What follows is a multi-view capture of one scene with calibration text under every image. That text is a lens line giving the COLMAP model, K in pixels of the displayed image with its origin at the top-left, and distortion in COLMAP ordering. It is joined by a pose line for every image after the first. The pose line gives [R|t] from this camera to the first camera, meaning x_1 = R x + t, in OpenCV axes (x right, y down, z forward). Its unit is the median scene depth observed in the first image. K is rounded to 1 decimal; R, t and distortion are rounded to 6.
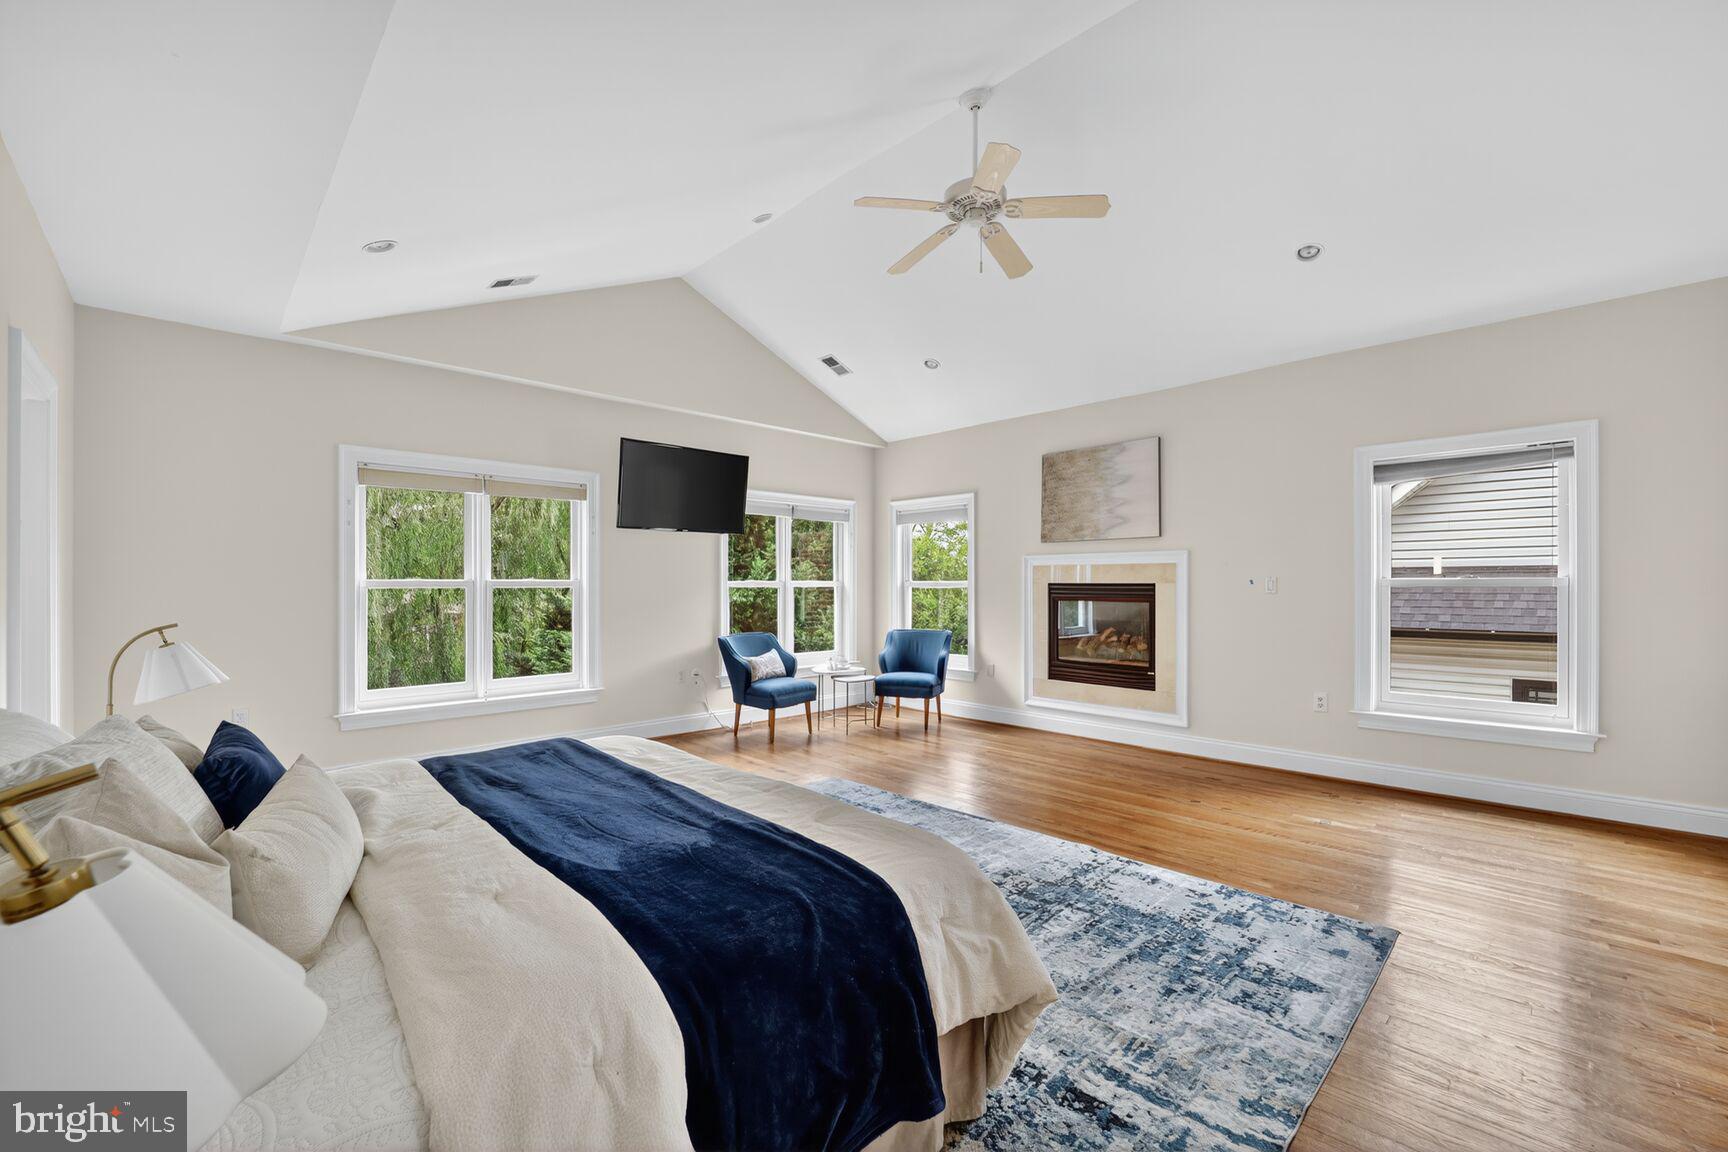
lens RADIAL K [[703.6, 0, 868.8], [0, 703.6, 581.6], [0, 0, 1]] dist [-0.015436, -0.002054]
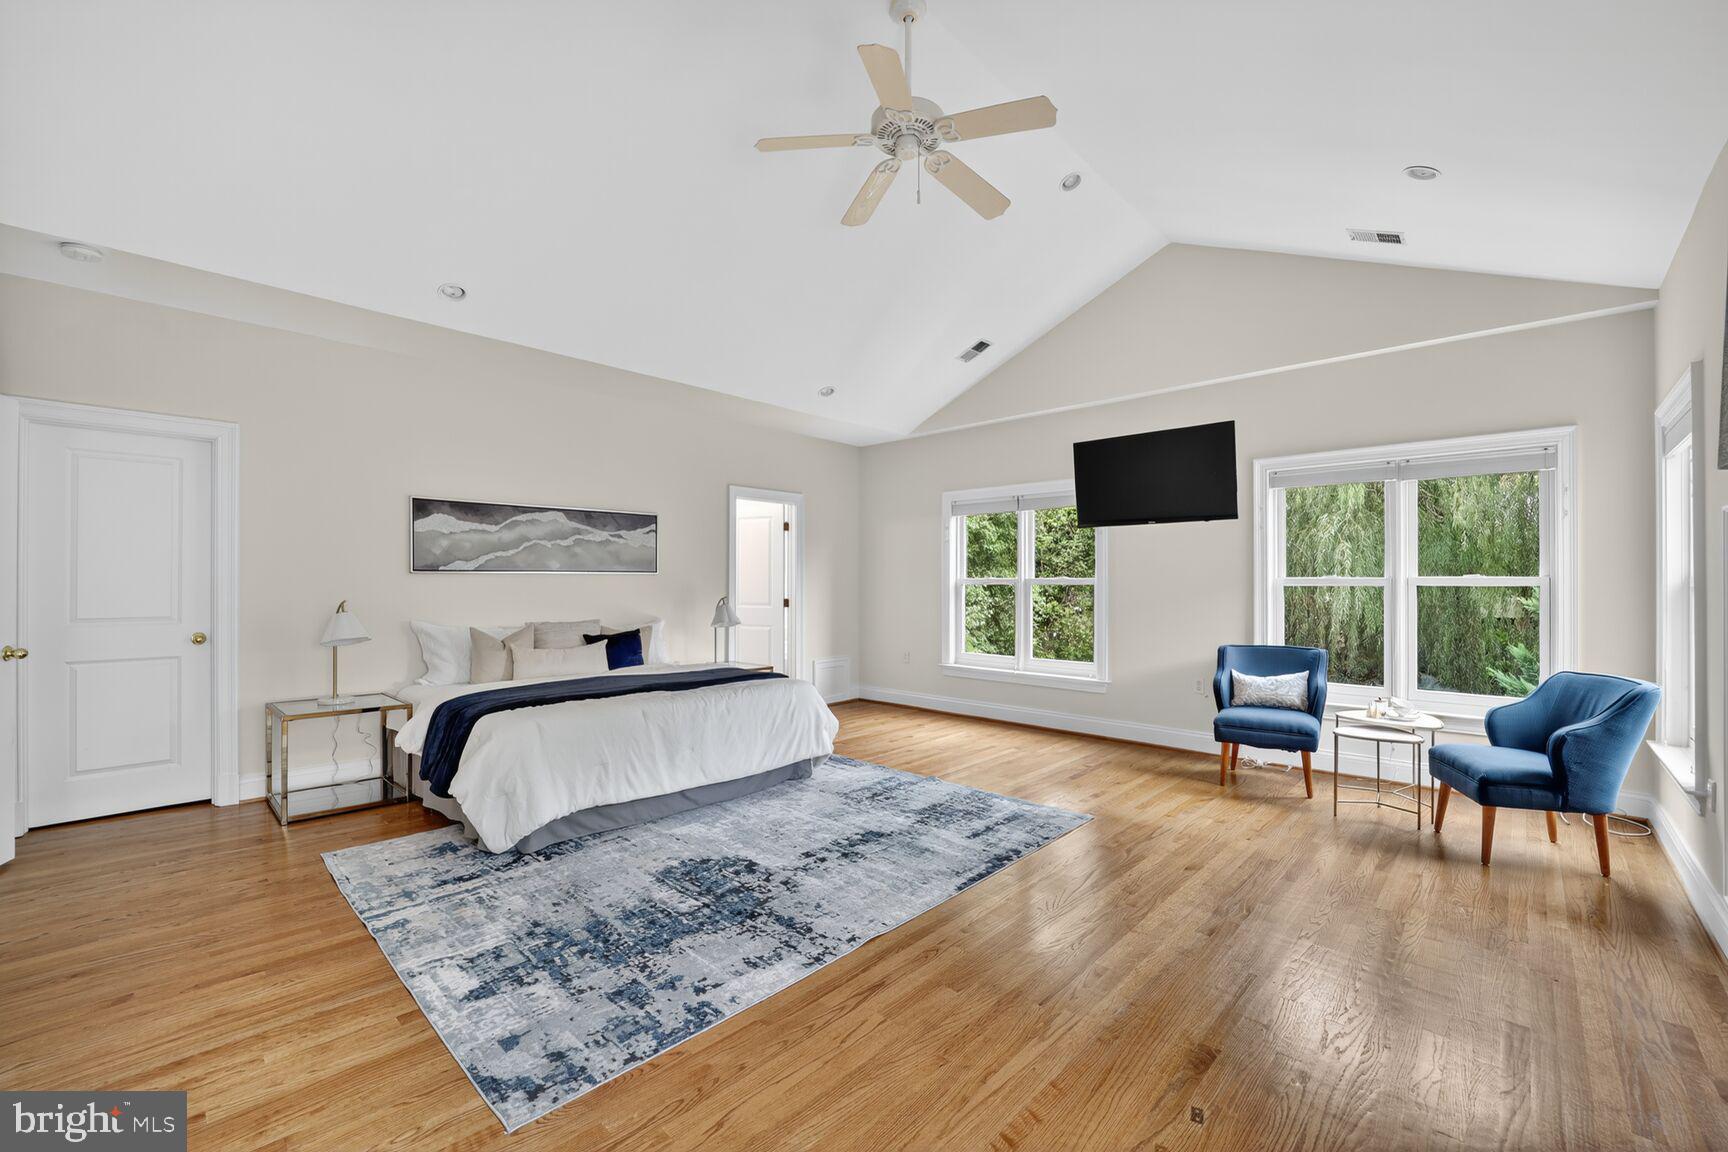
lens RADIAL K [[703.6, 0, 870.3], [0, 703.6, 579.2], [0, 0, 1]] dist [-0.015436, -0.002054]
pose [[0.043914, -0.001949, -0.999033, 1.324436], [0.001058, 0.999998, -0.001904, 0.003229], [0.999035, -0.000973, 0.043916, 1.221830]]
